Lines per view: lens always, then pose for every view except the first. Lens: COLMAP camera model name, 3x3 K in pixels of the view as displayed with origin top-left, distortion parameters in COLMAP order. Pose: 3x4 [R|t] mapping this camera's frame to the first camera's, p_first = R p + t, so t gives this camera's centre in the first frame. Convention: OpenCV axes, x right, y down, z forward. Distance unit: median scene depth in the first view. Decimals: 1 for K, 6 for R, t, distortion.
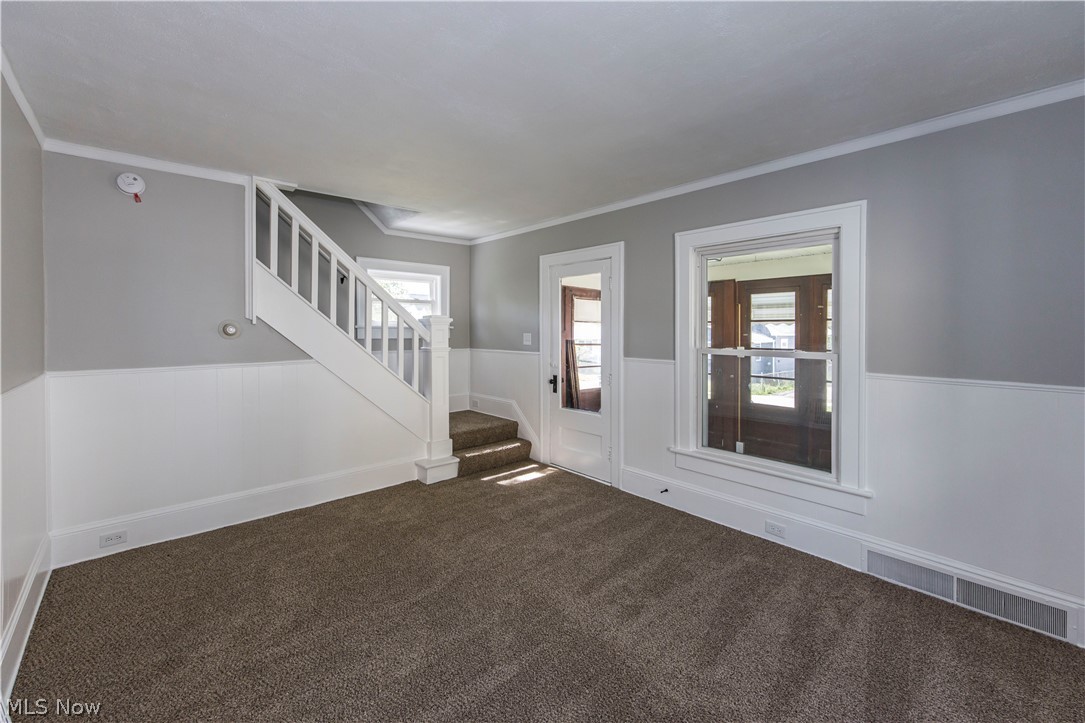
lens RADIAL K [[437.7, 0, 546.8], [0, 437.7, 330.3], [0, 0, 1]] dist [-0.004080, 0.001656]
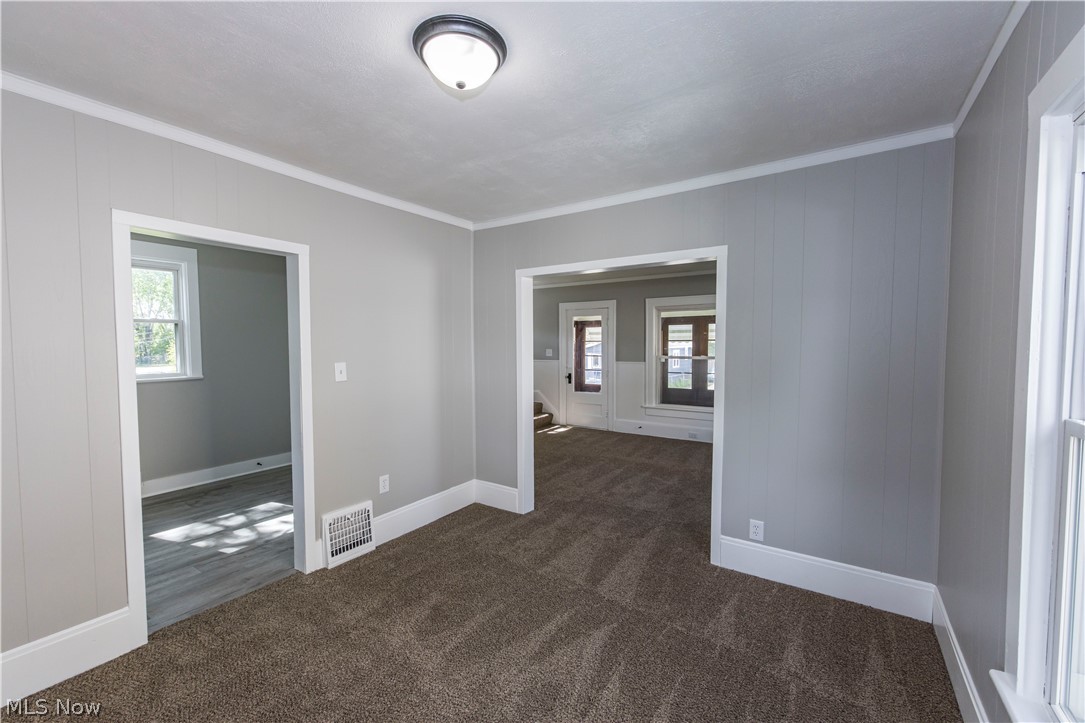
lens RADIAL K [[437.7, 0, 536.6], [0, 437.7, 364.6], [0, 0, 1]] dist [-0.004080, 0.001656]
pose [[0.967333, -0.025514, 0.252223, -0.552962], [0.012321, 0.998478, 0.053751, -0.026527], [-0.253211, -0.048887, 0.966175, -0.646114]]
